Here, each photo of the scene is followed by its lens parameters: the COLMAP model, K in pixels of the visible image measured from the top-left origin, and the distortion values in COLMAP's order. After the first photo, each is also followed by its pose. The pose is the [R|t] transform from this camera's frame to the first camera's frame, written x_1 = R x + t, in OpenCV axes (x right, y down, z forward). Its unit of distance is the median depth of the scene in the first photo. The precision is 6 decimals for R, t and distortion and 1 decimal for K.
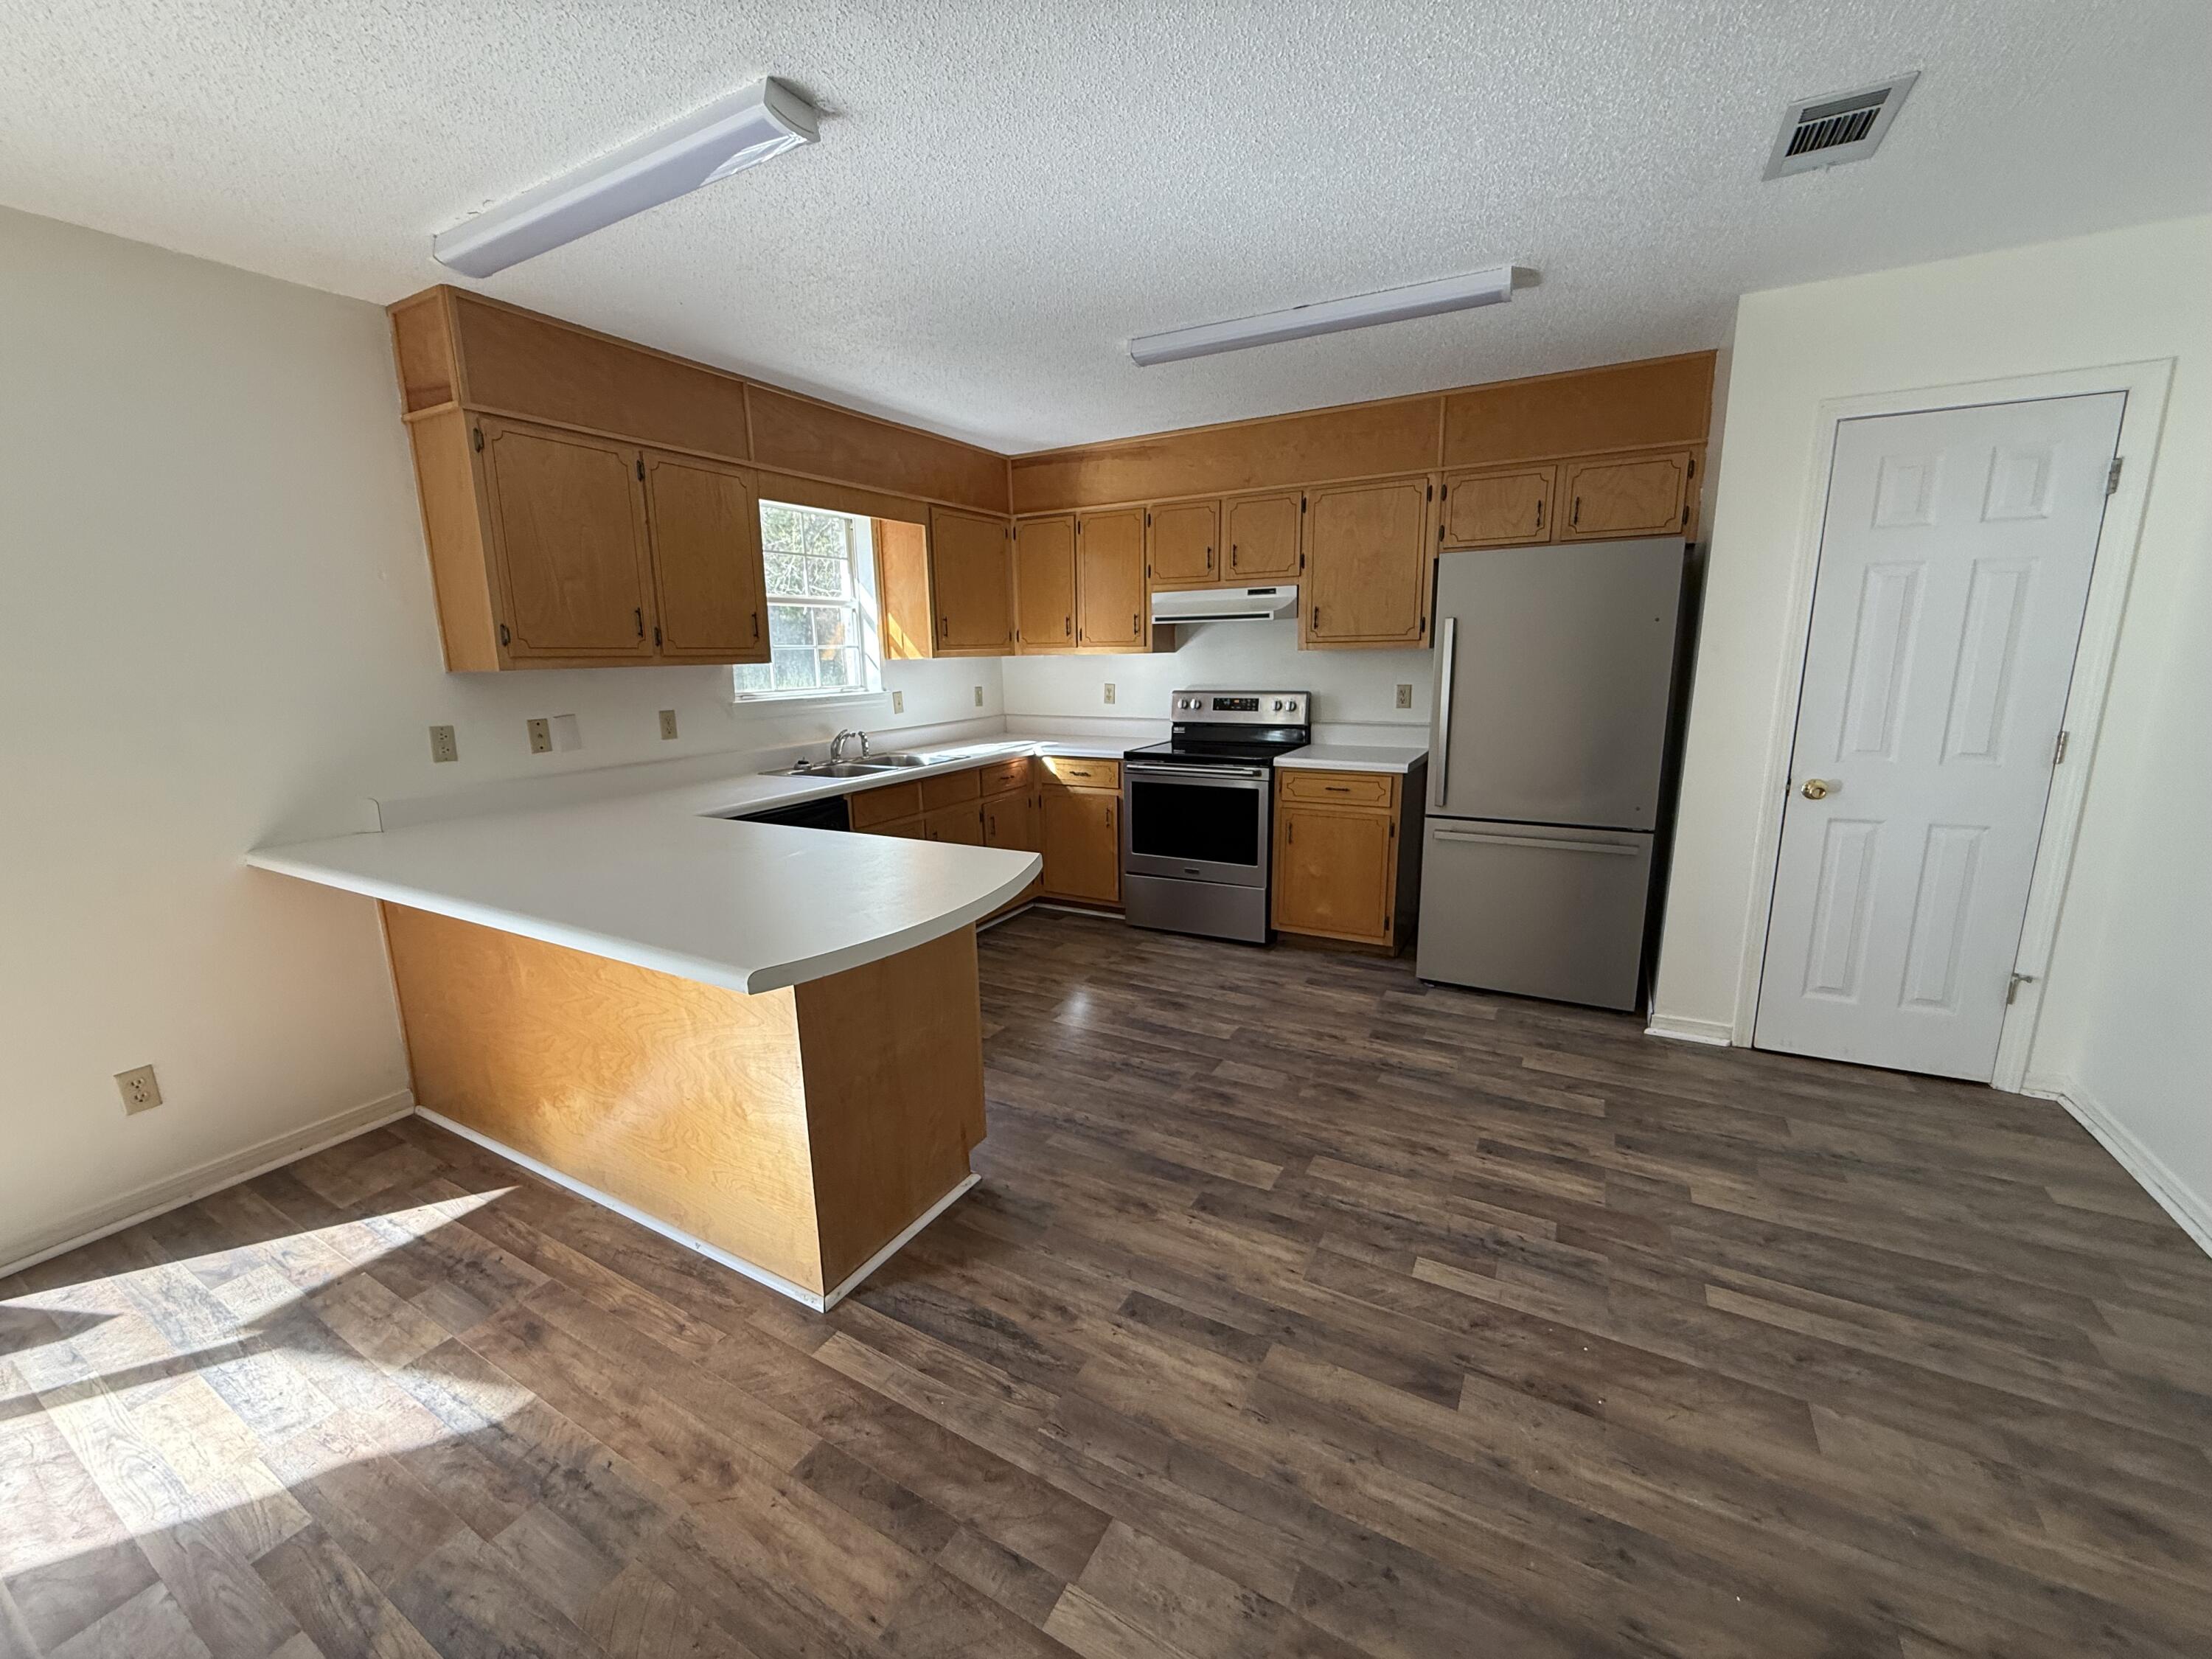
lens RADIAL K [[885.0, 0, 1099.4], [0, 885.0, 829.7], [0, 0, 1]] dist [0.000019, -0.000194]
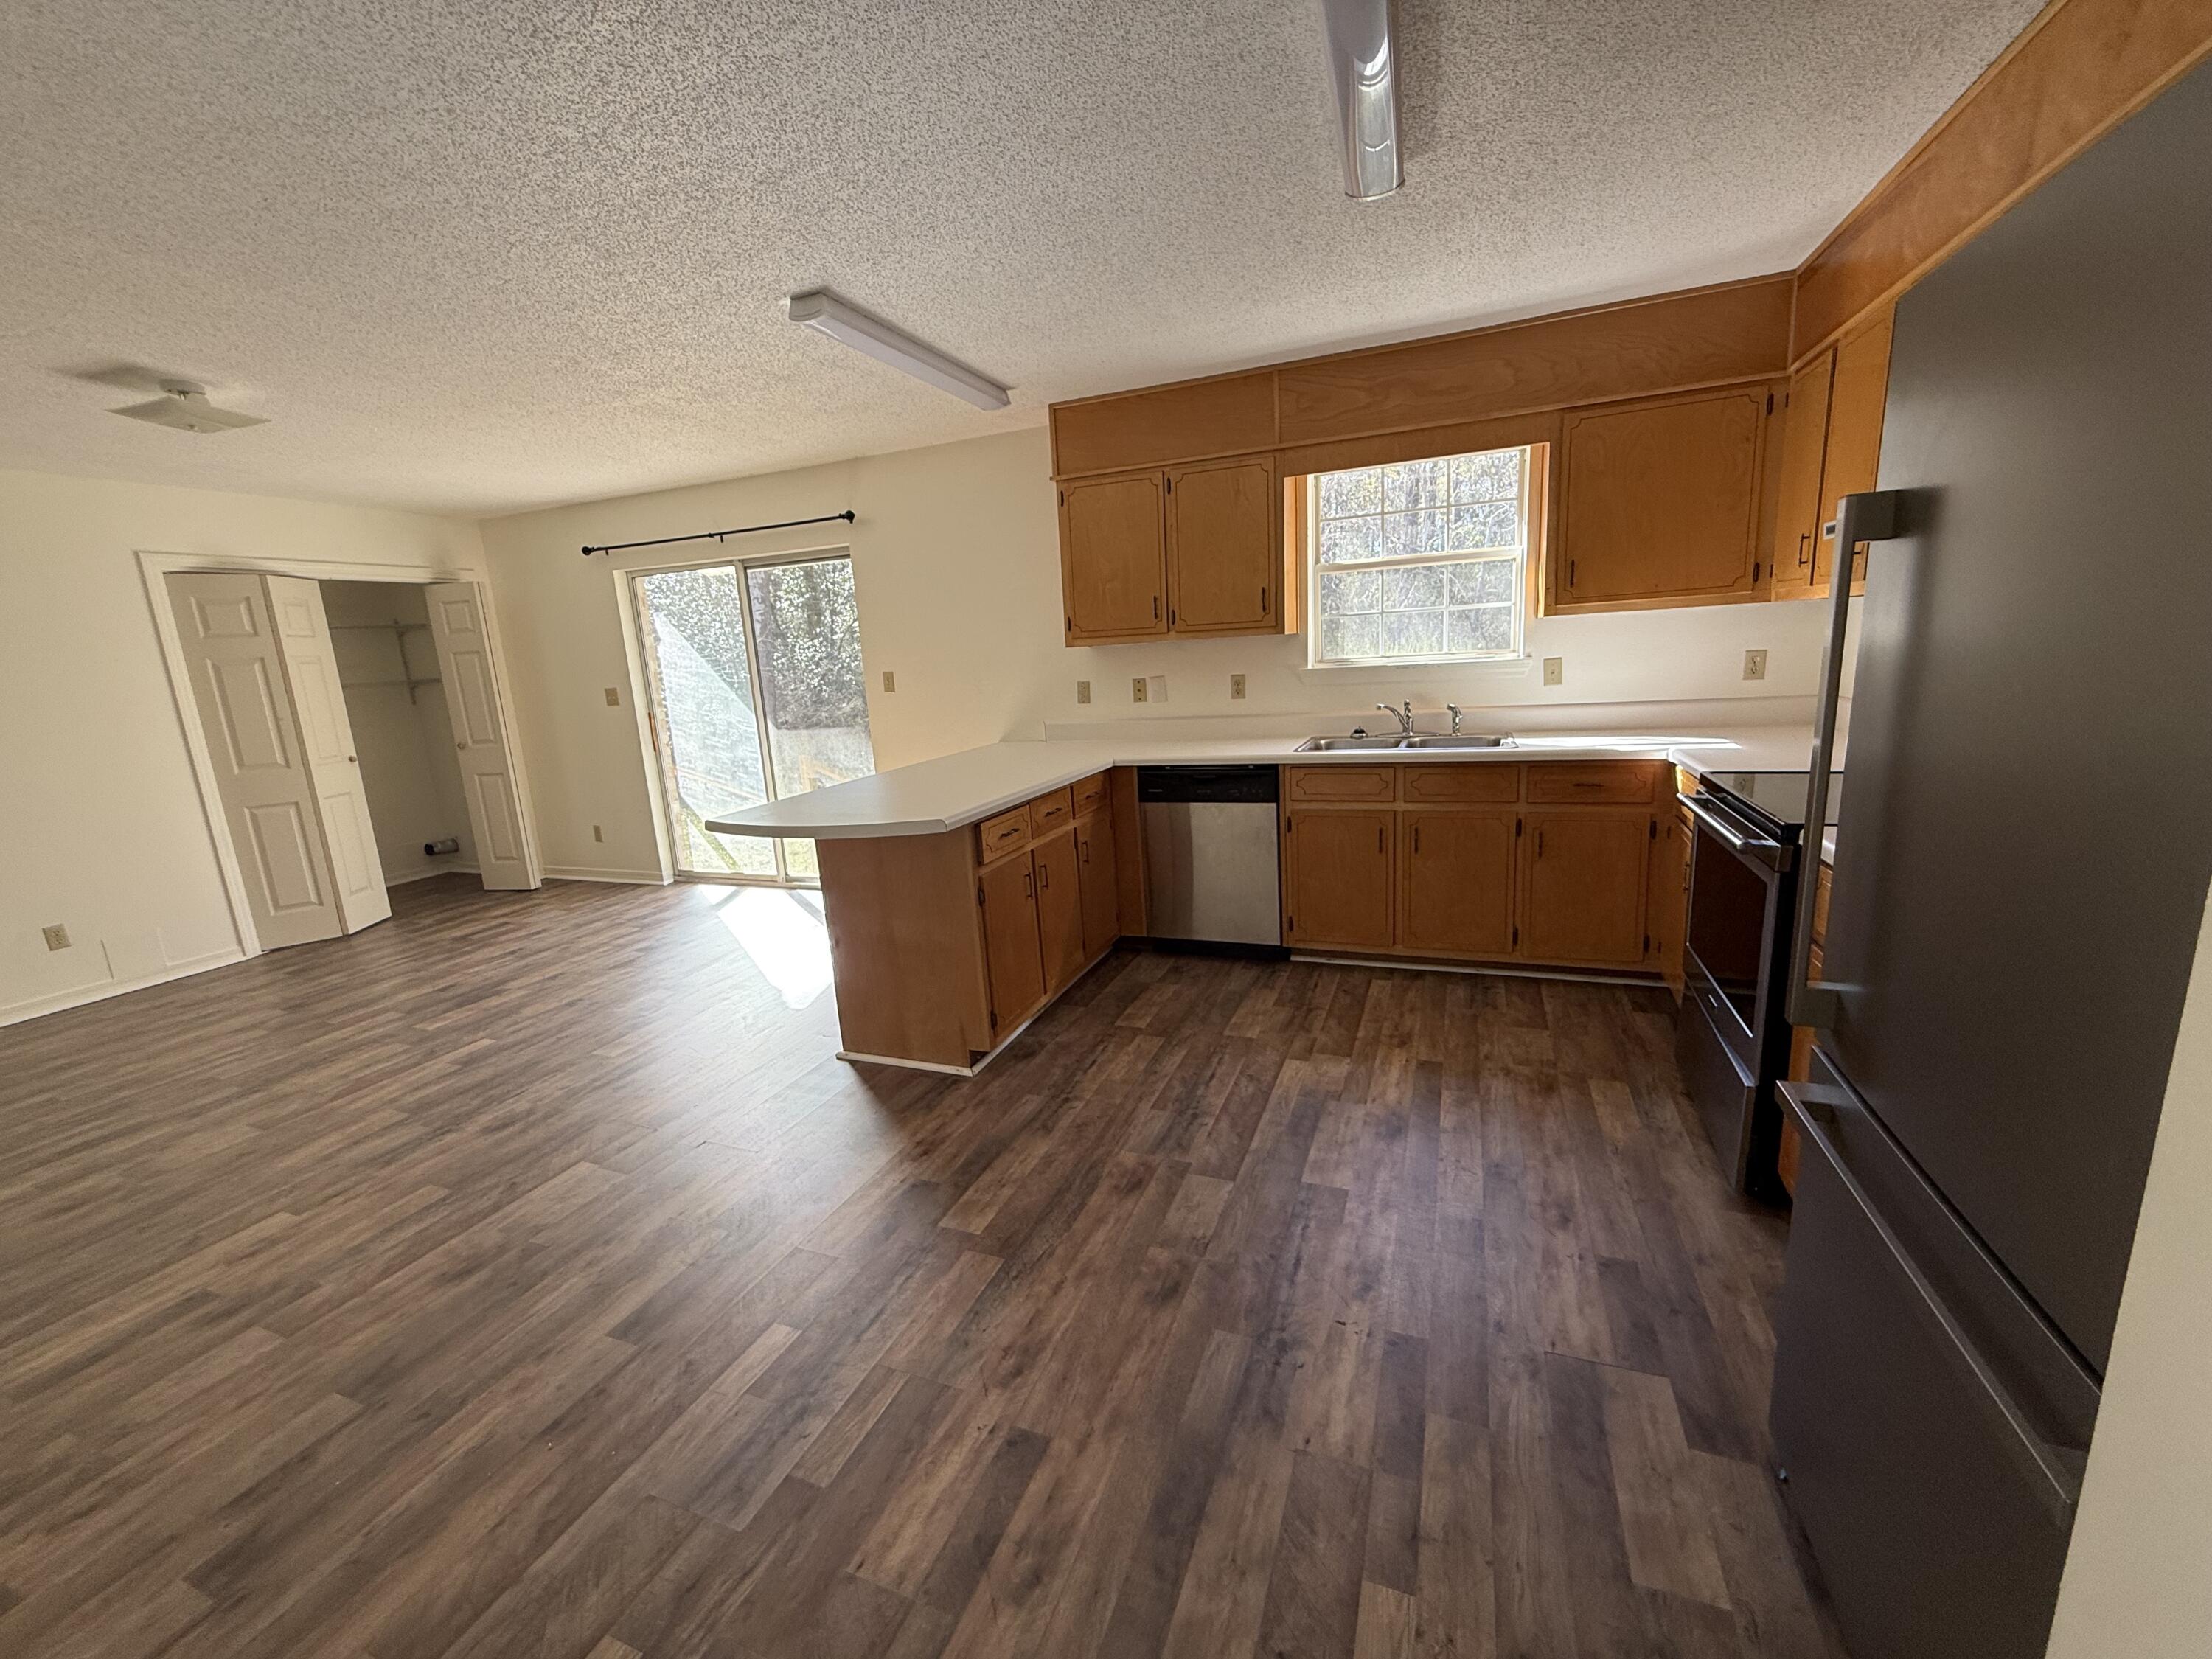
lens RADIAL K [[885.0, 0, 1096.6], [0, 885.0, 828.5], [0, 0, 1]] dist [0.000019, -0.000194]
pose [[0.128101, 0.209173, -0.969452, 0.838374], [-0.140118, 0.971518, 0.191103, -0.163426], [0.981813, 0.111357, 0.153761, 0.792139]]
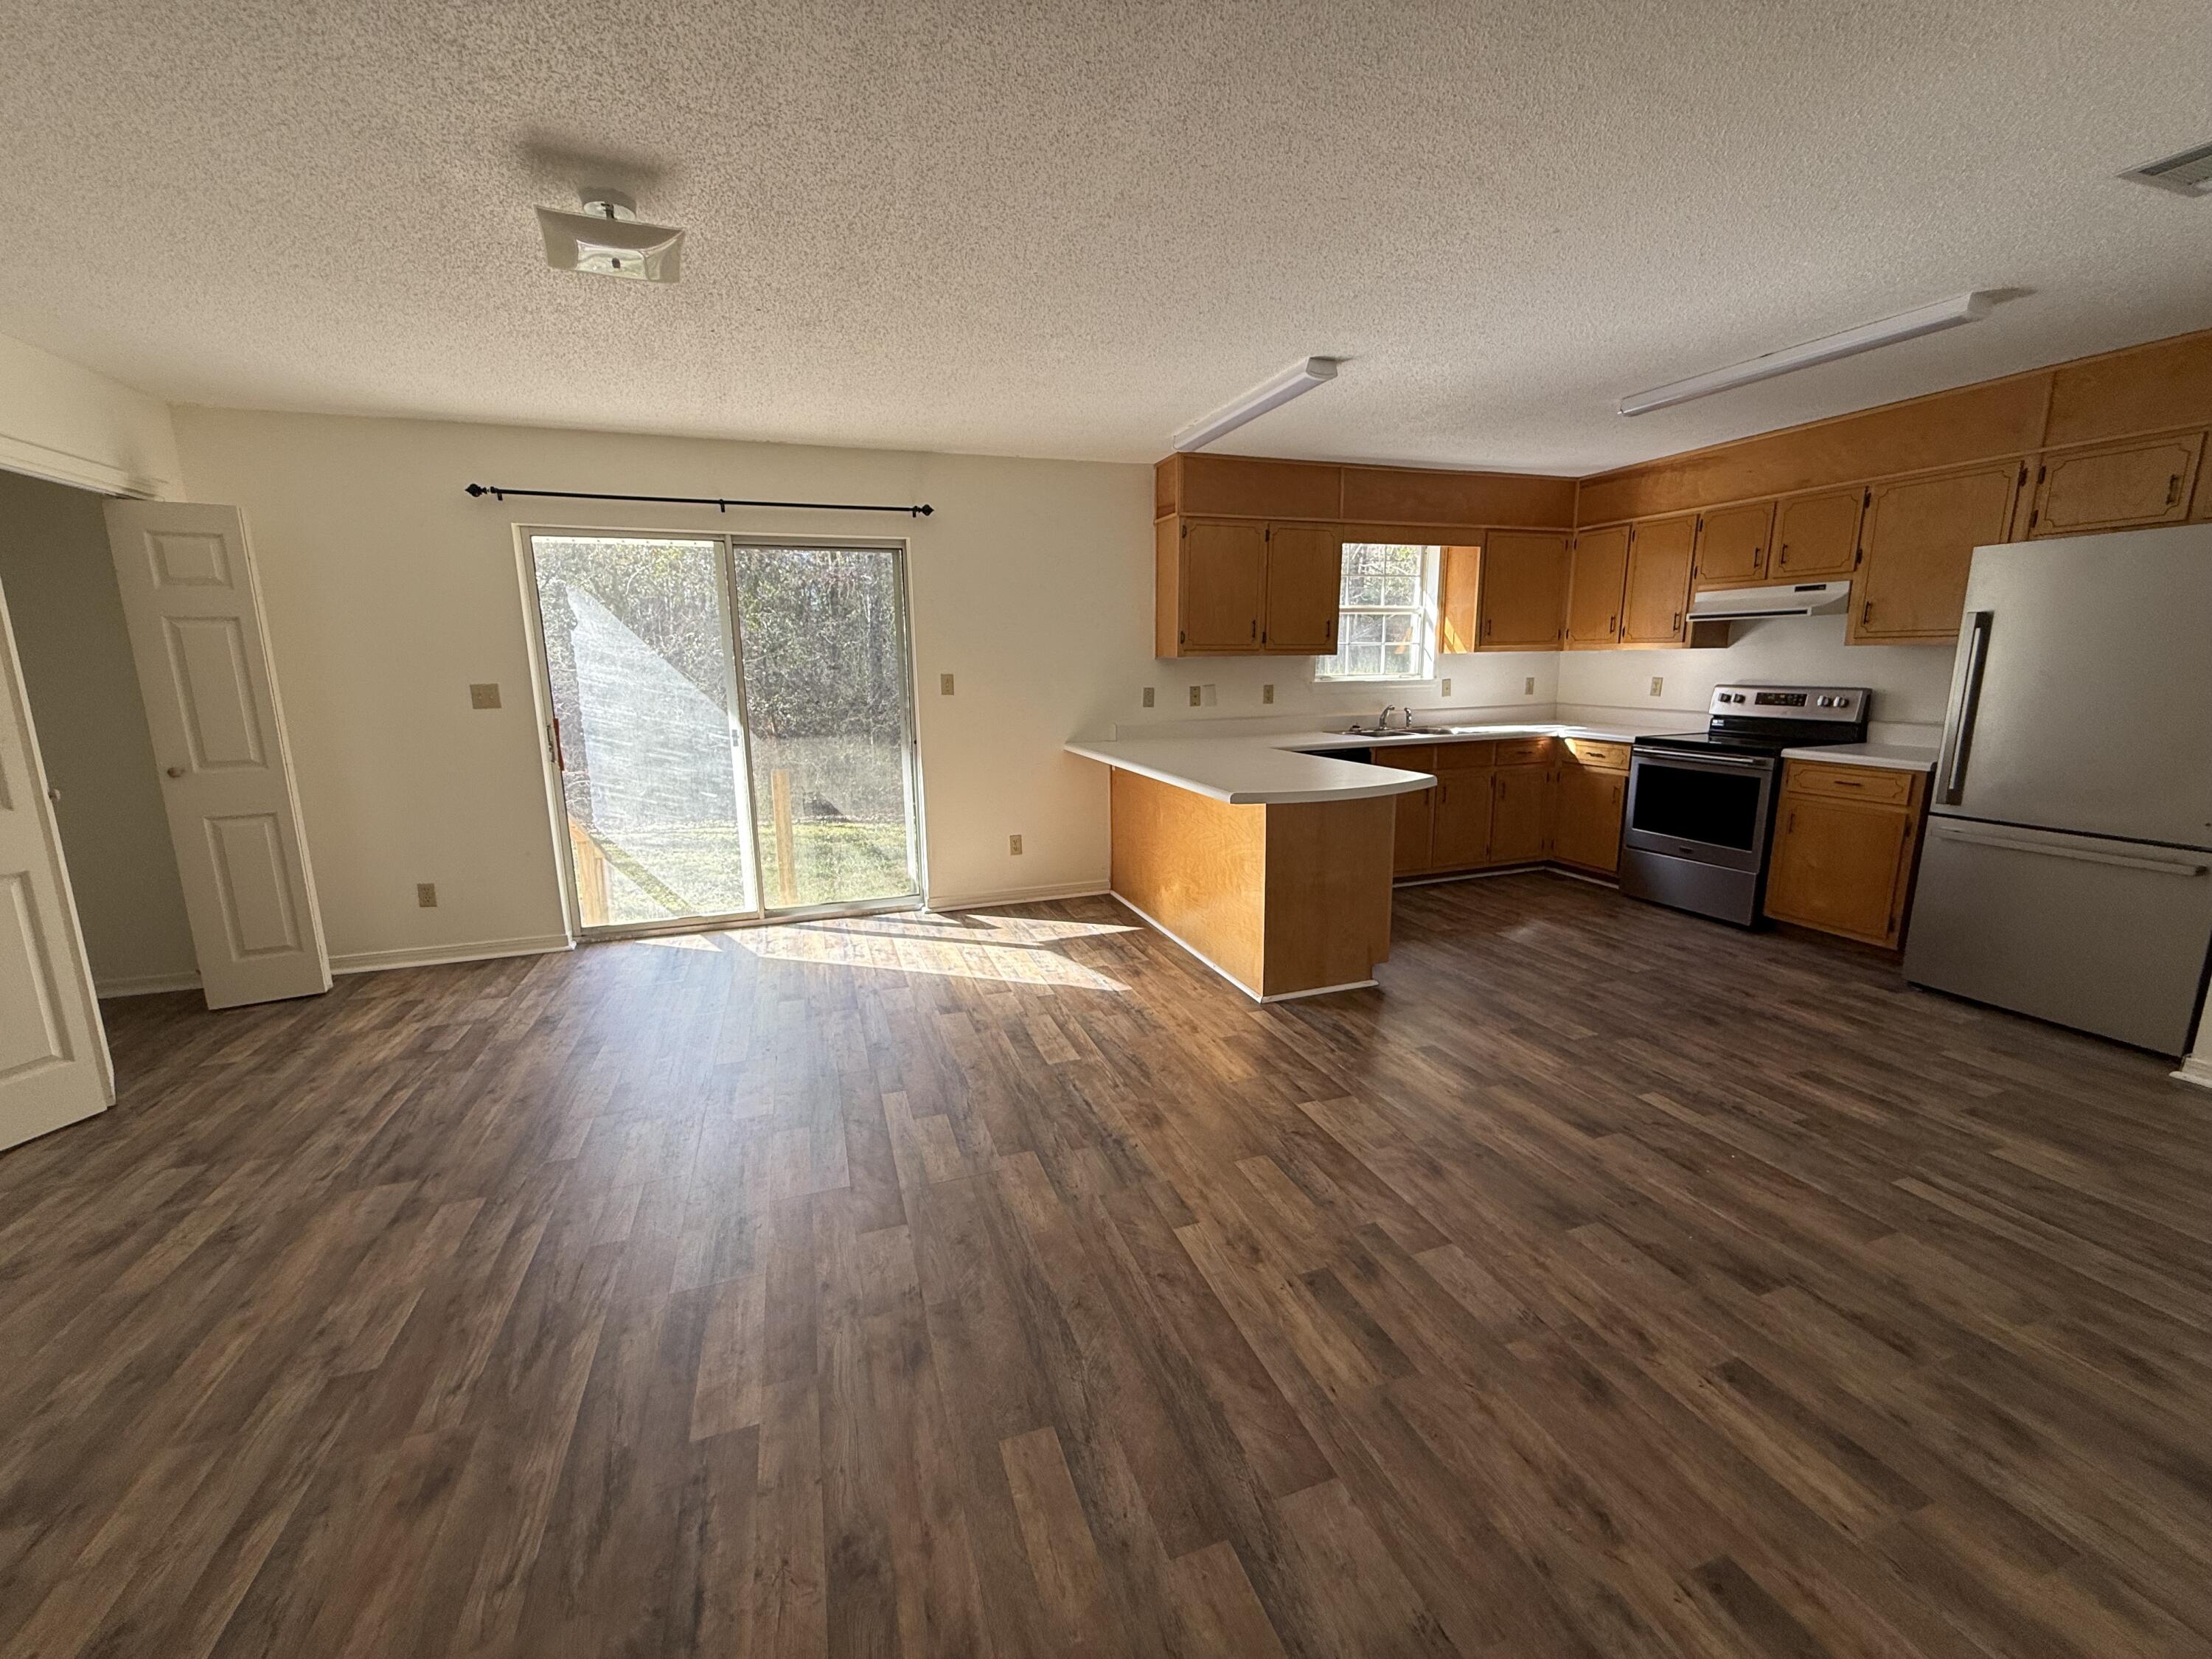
lens RADIAL K [[885.0, 0, 1096.7], [0, 885.0, 831.9], [0, 0, 1]] dist [0.000019, -0.000194]
pose [[0.748721, 0.135073, -0.648978, 0.394355], [-0.131654, 0.989817, 0.054123, 0.091318], [0.649680, 0.044918, 0.758880, -0.435271]]
